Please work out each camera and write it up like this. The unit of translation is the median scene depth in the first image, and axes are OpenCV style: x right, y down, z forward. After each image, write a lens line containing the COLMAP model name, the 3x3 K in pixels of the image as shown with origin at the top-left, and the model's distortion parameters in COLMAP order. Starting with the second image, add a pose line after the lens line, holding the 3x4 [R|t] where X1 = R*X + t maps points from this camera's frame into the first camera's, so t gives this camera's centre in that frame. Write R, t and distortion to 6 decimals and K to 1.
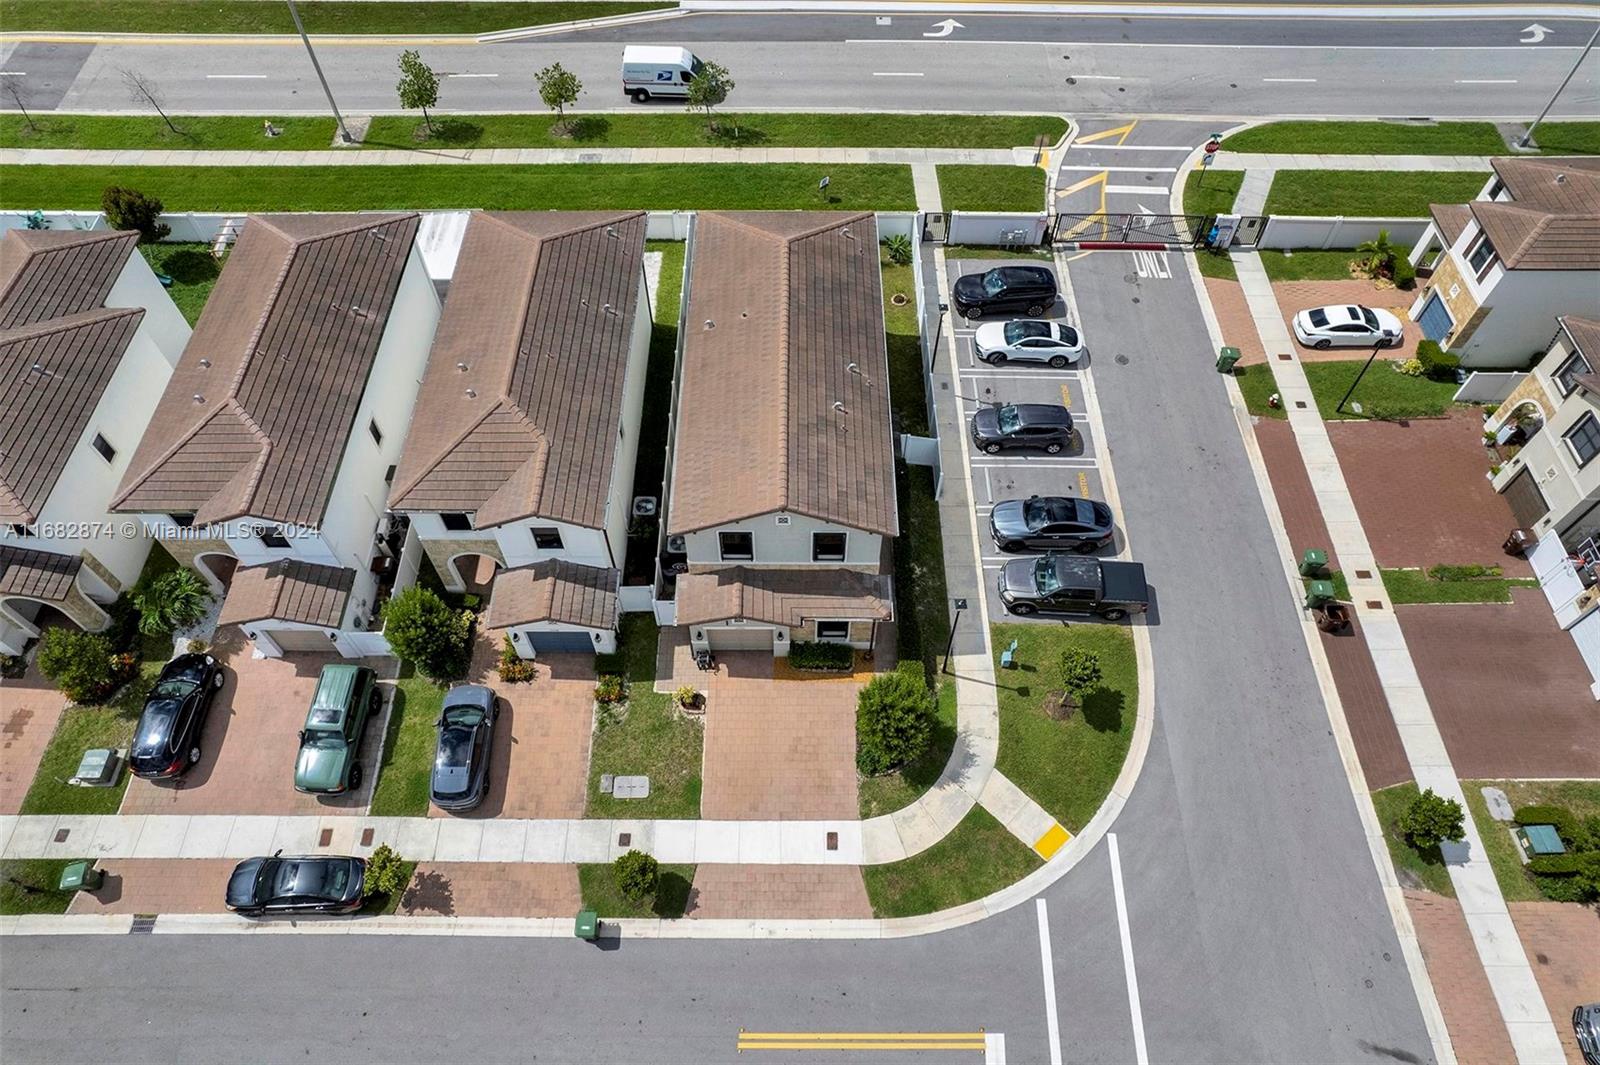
lens RADIAL K [[1022.9, 0, 803.3], [0, 1022.9, 526.1], [0, 0, 1]] dist [-0.082629, 0.076811]
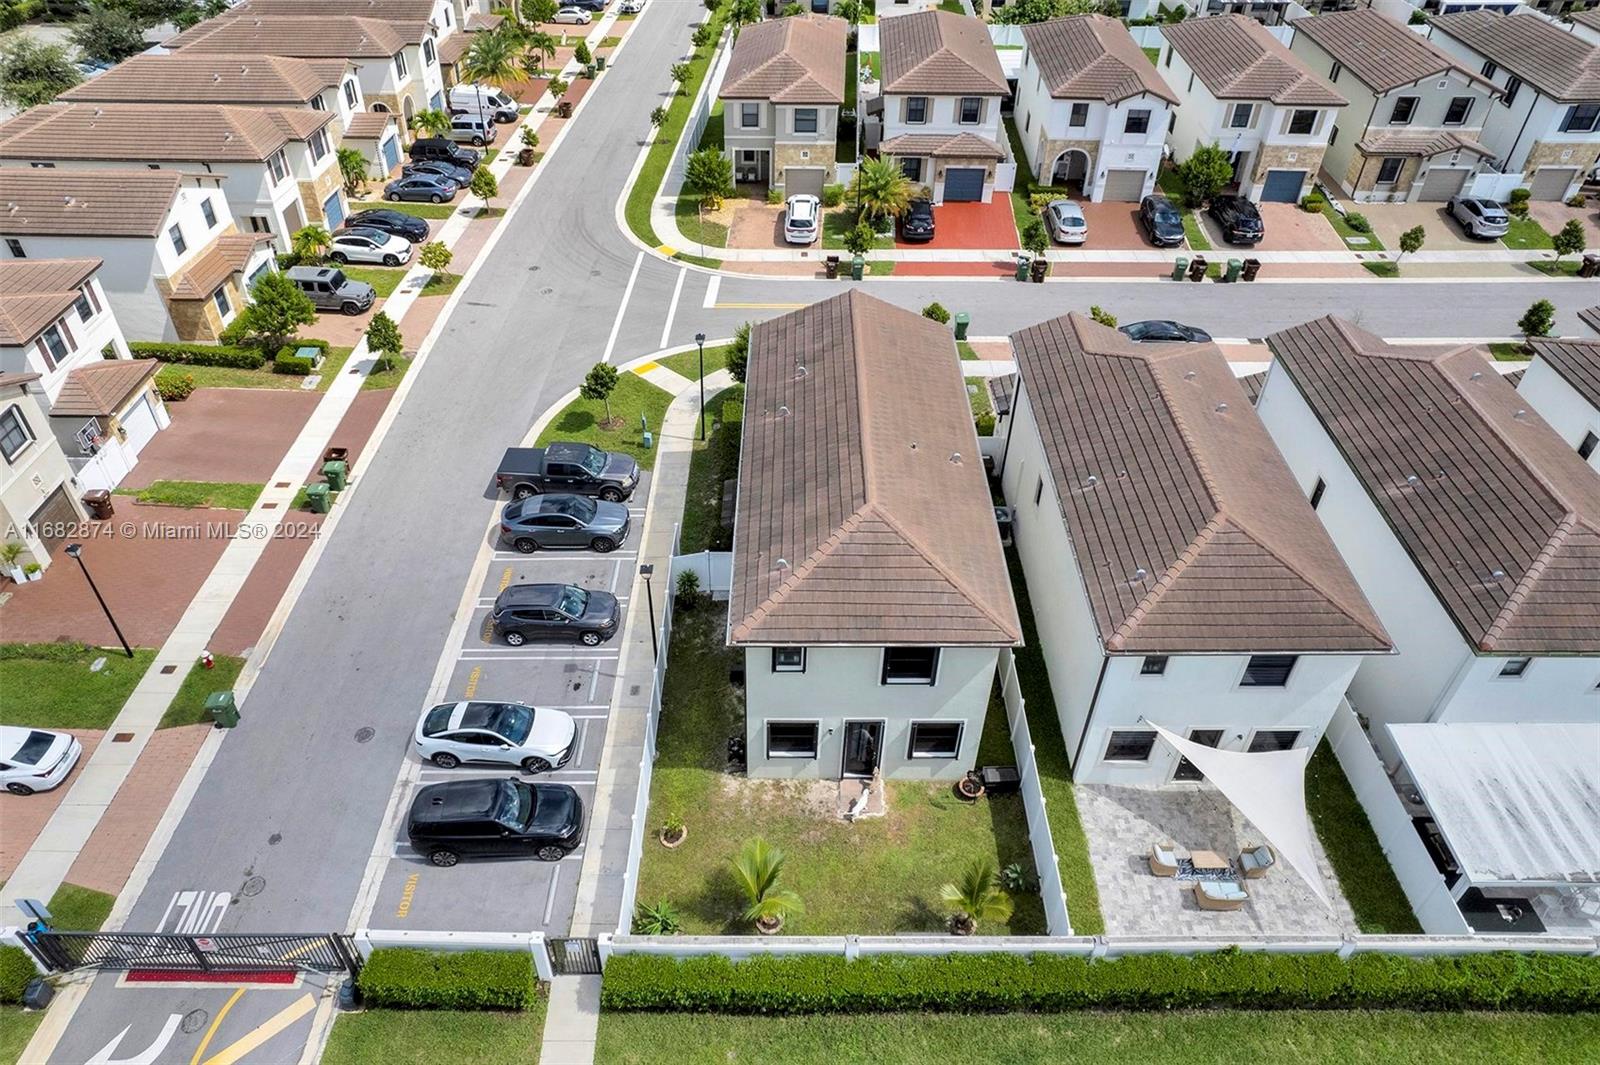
lens RADIAL K [[1054.9, 0, 772.7], [0, 1054.9, 533.8], [0, 0, 1]] dist [-0.063915, 0.041191]
pose [[-0.999728, -0.010274, 0.020948, 0.033011], [0.021767, -0.087348, 0.995940, -1.070572], [-0.008402, 0.996125, 0.087548, 1.011665]]
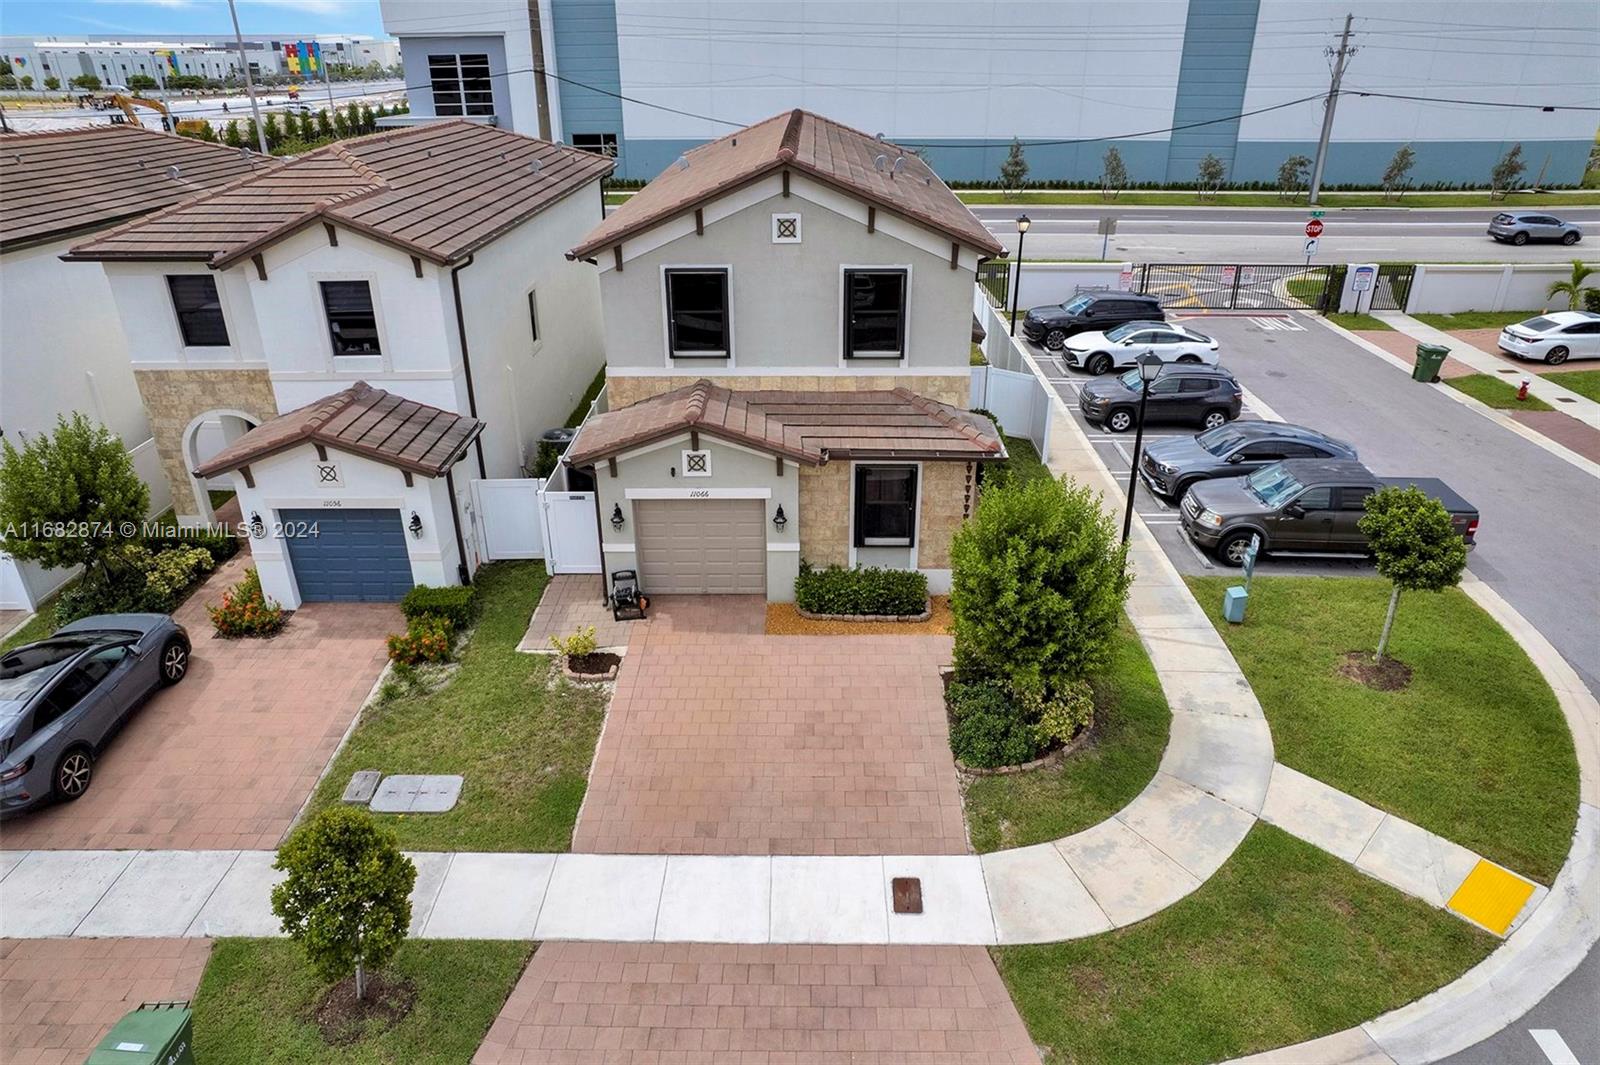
lens RADIAL K [[1022.9, 0, 803.3], [0, 1022.9, 526.1], [0, 0, 1]] dist [-0.082629, 0.076811]
pose [[0.999810, -0.007010, -0.018210, -0.001953], [-0.002929, 0.868762, -0.495222, 0.346276], [0.019291, 0.495181, 0.868576, 0.554754]]
